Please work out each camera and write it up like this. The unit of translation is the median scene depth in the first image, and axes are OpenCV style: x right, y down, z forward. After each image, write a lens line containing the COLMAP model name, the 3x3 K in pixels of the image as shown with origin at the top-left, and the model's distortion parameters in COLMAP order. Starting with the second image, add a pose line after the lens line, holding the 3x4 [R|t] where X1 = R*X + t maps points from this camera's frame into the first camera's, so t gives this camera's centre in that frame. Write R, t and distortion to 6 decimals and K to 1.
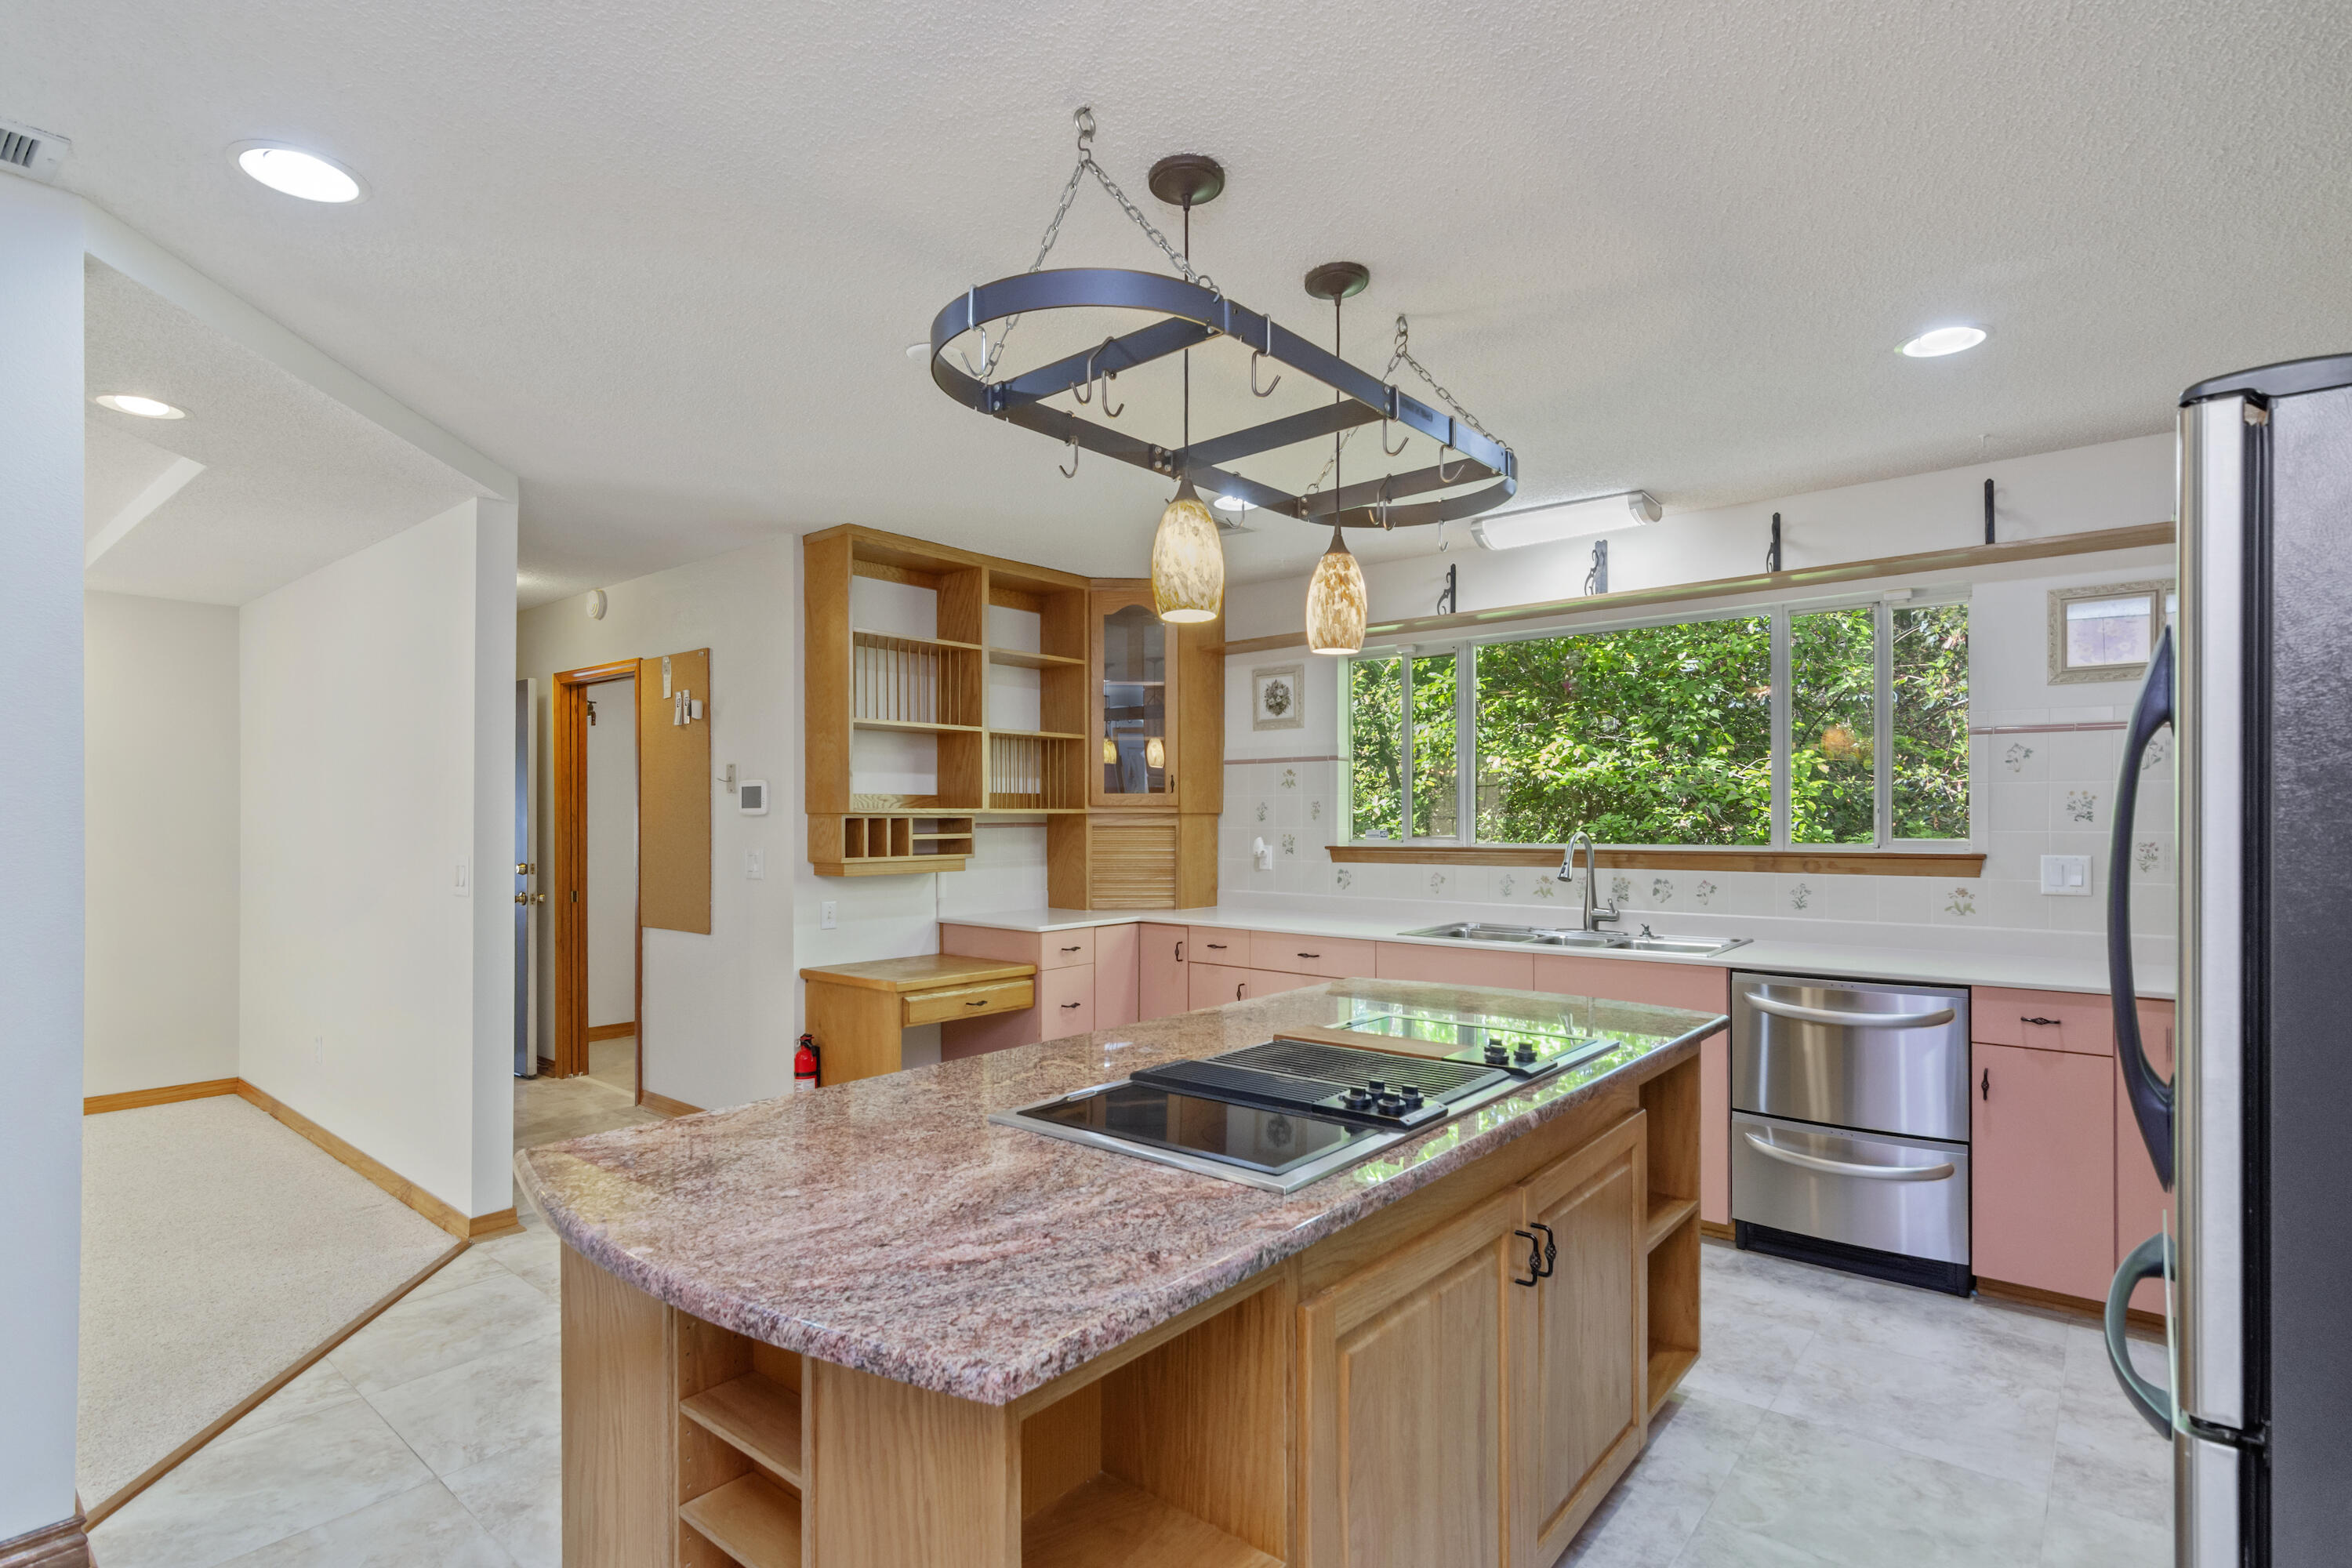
lens RADIAL K [[1138.6, 0, 1167.8], [0, 1138.6, 804.2], [0, 0, 1]] dist [-0.001731, 0.002580]
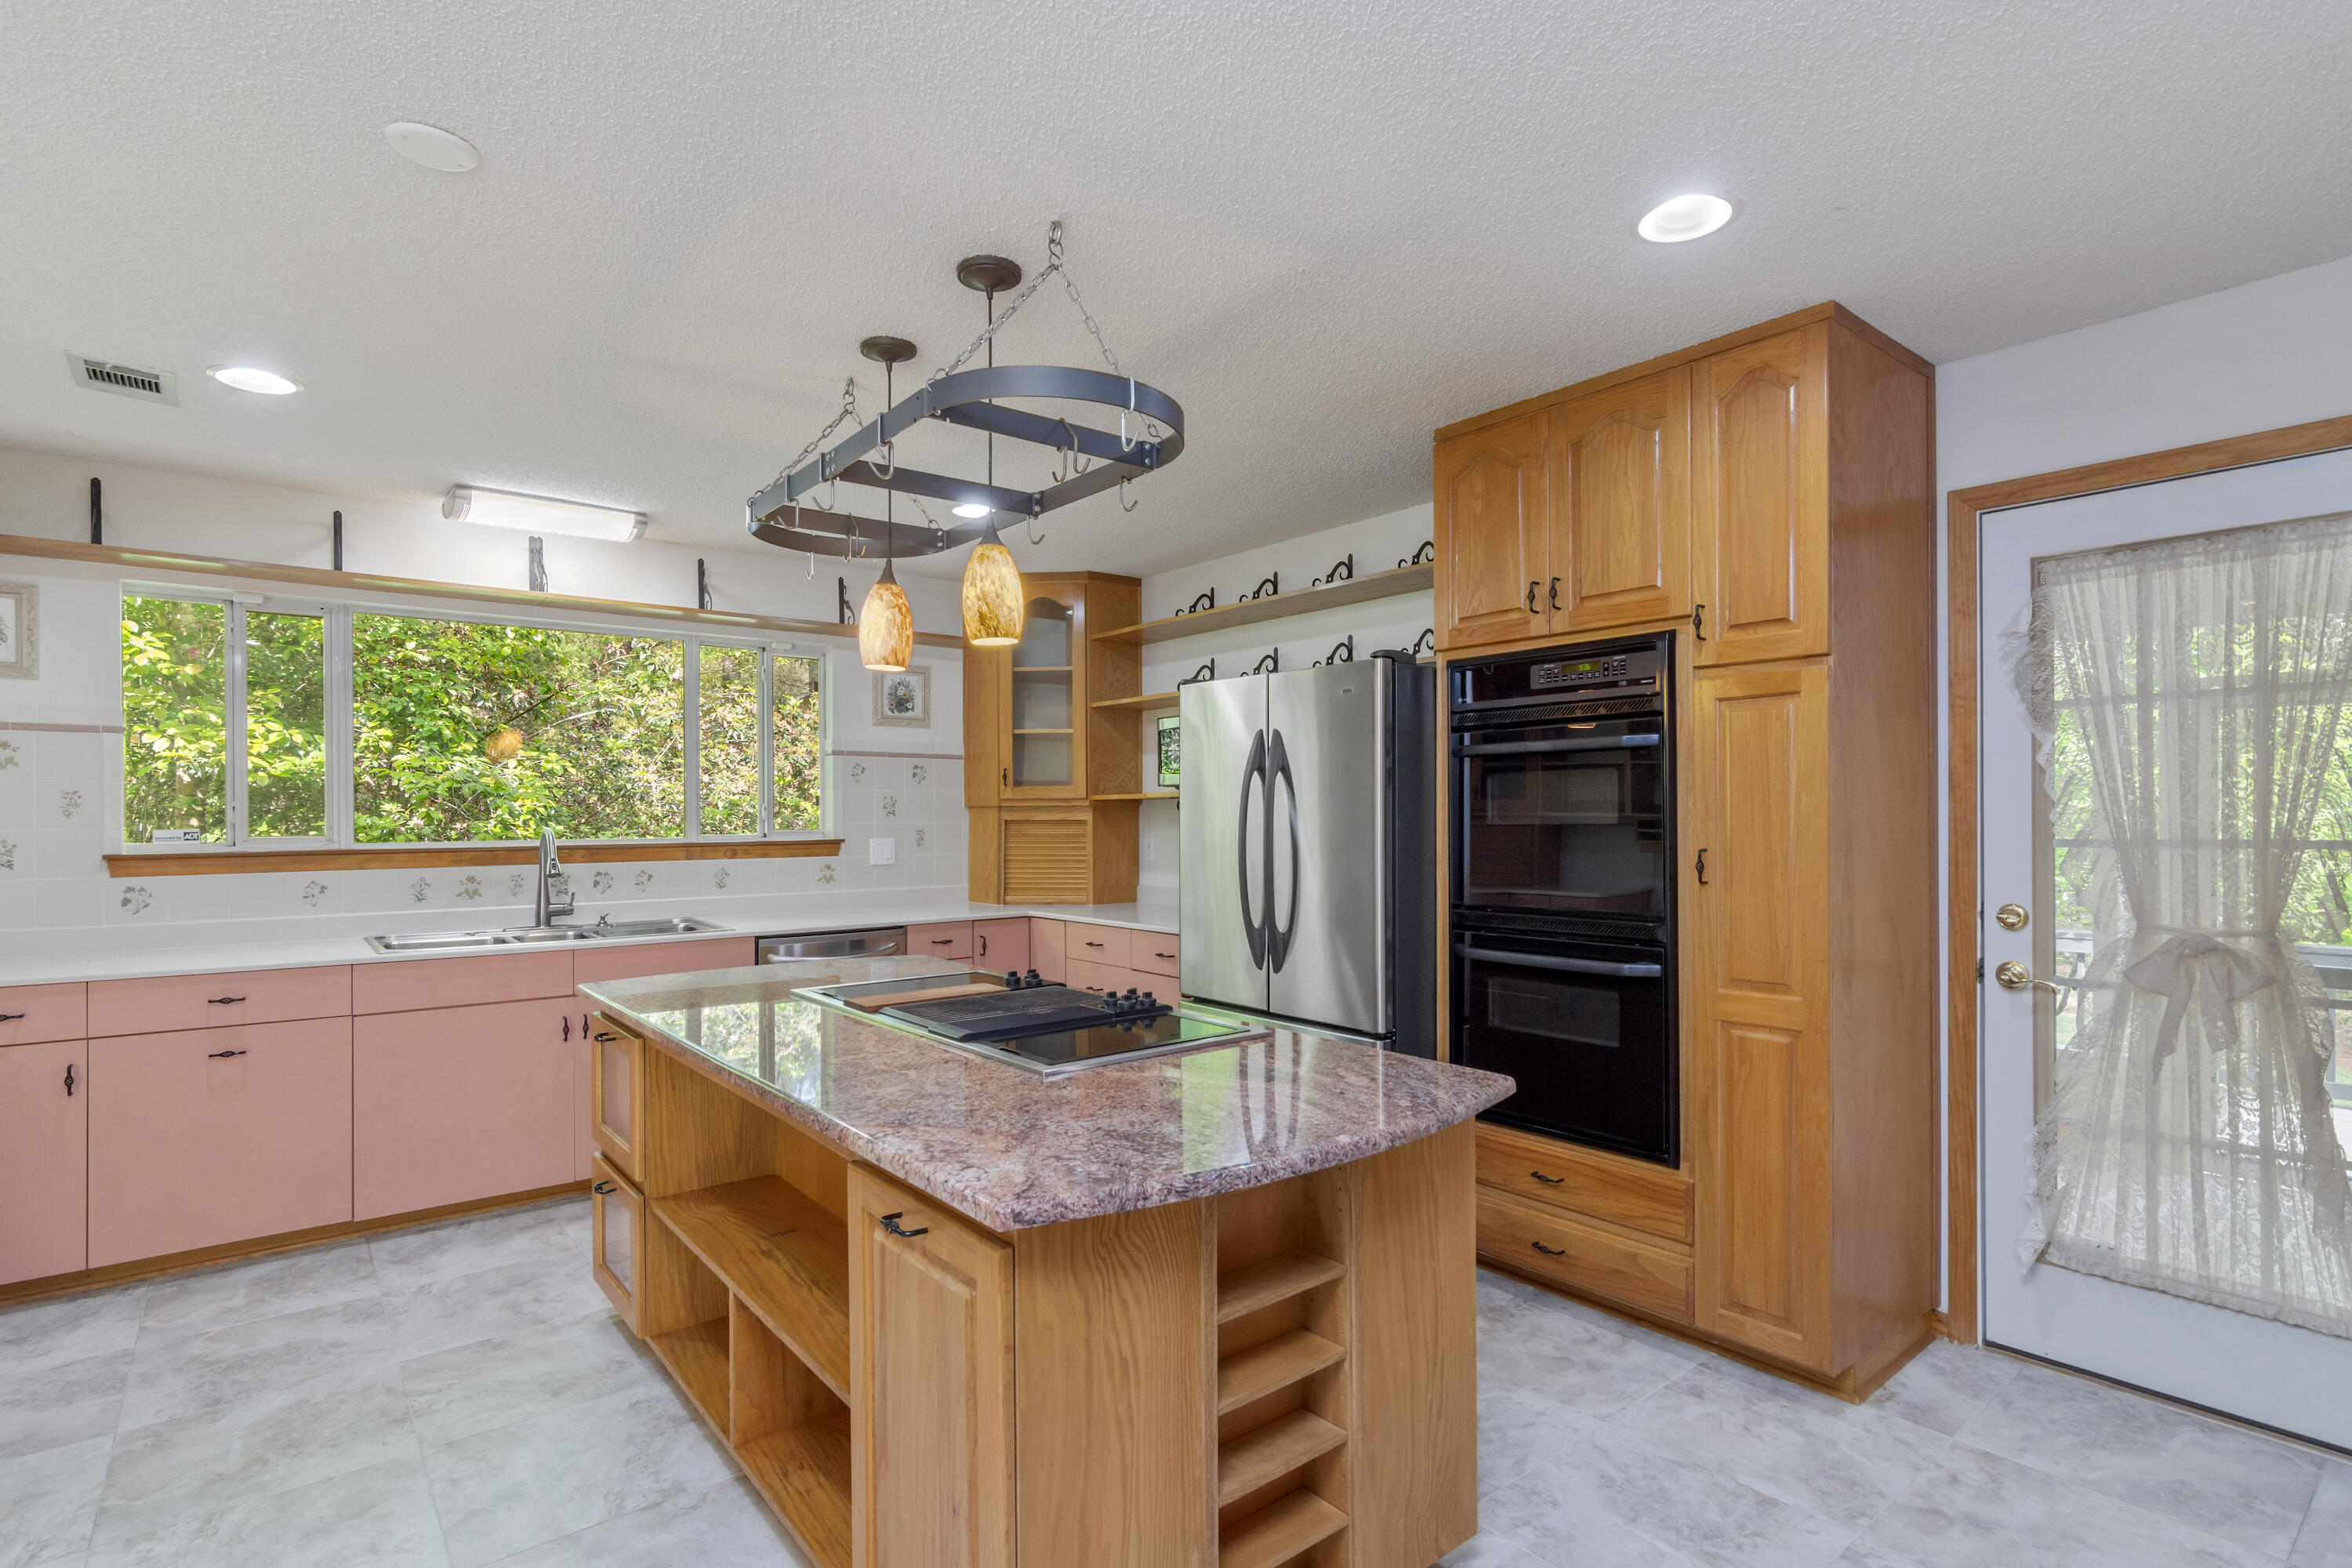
lens RADIAL K [[1138.6, 0, 1167.8], [0, 1138.6, 804.2], [0, 0, 1]] dist [-0.001731, 0.002580]
pose [[0.189542, 0.009507, 0.981827, -0.605510], [-0.009756, 0.999922, -0.007799, 0.006519], [-0.981824, -0.008101, 0.189620, 0.321360]]
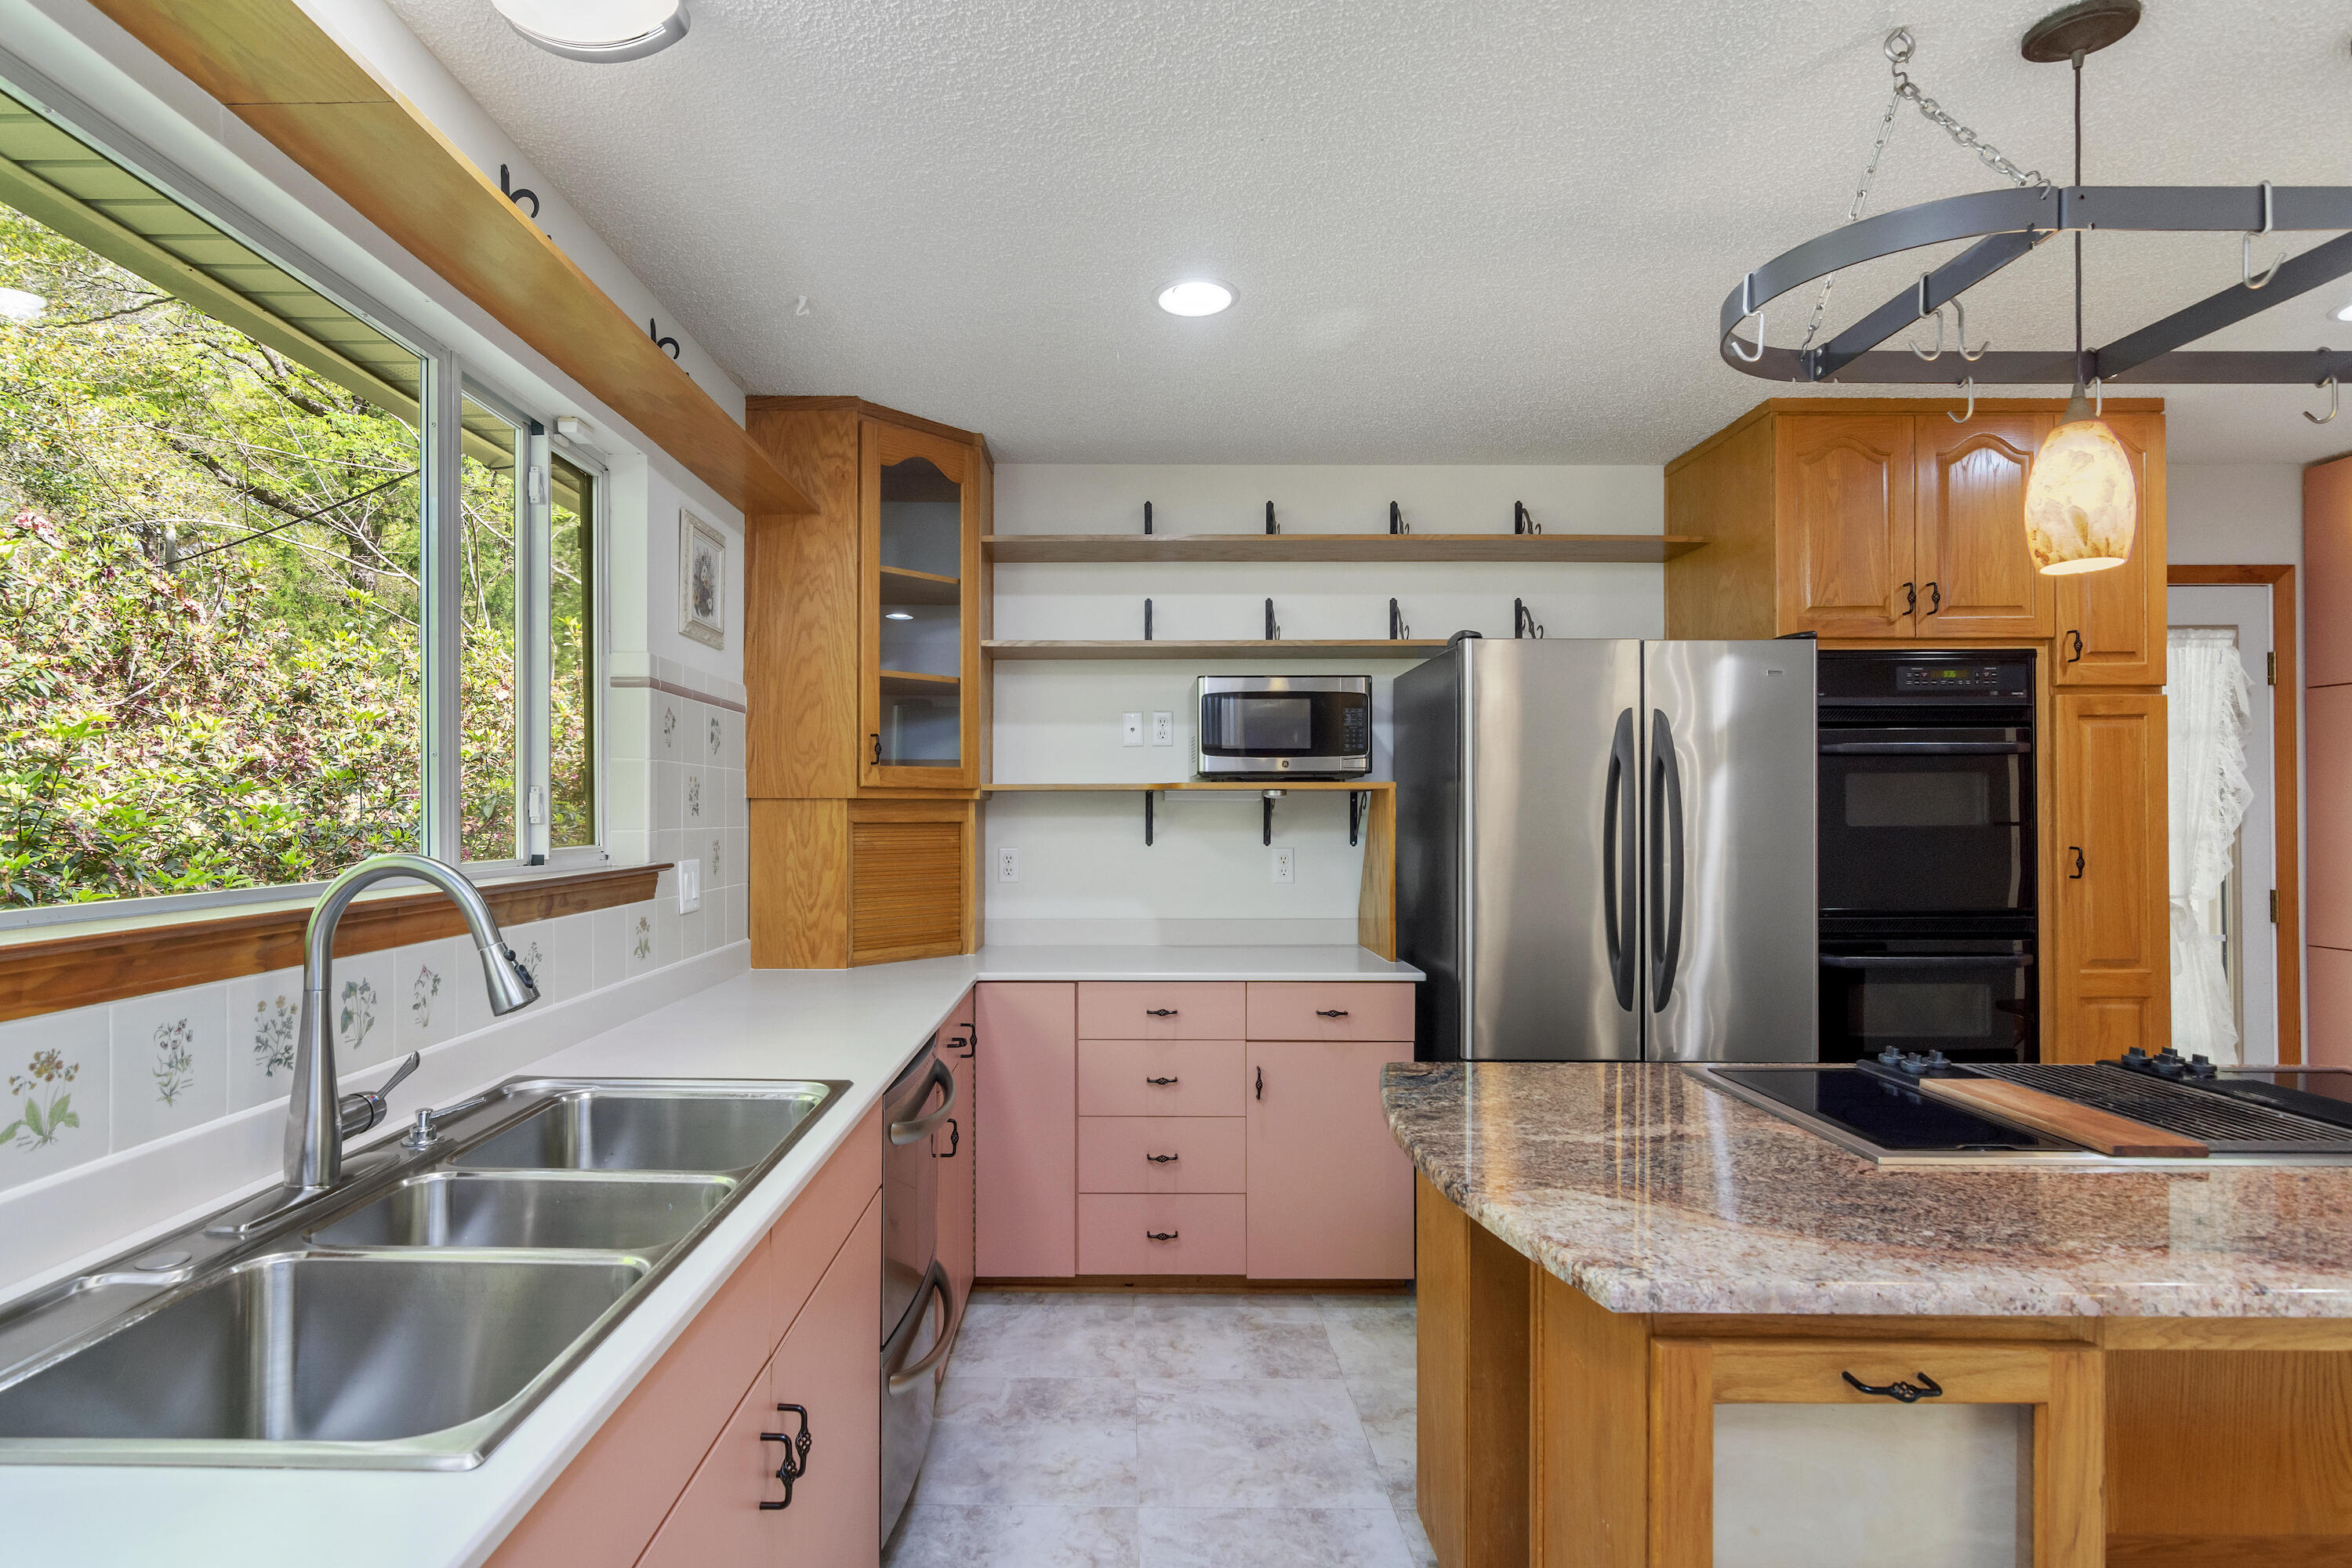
lens RADIAL K [[1203.4, 0, 1176.0], [0, 1203.4, 784.0], [0, 0, 1]] dist [0.001317, 0.000184]
pose [[-0.653898, 0.014092, 0.756452, -0.032412], [-0.011339, 0.999532, -0.028422, 0.012922], [-0.756498, -0.027163, -0.653432, 1.224952]]
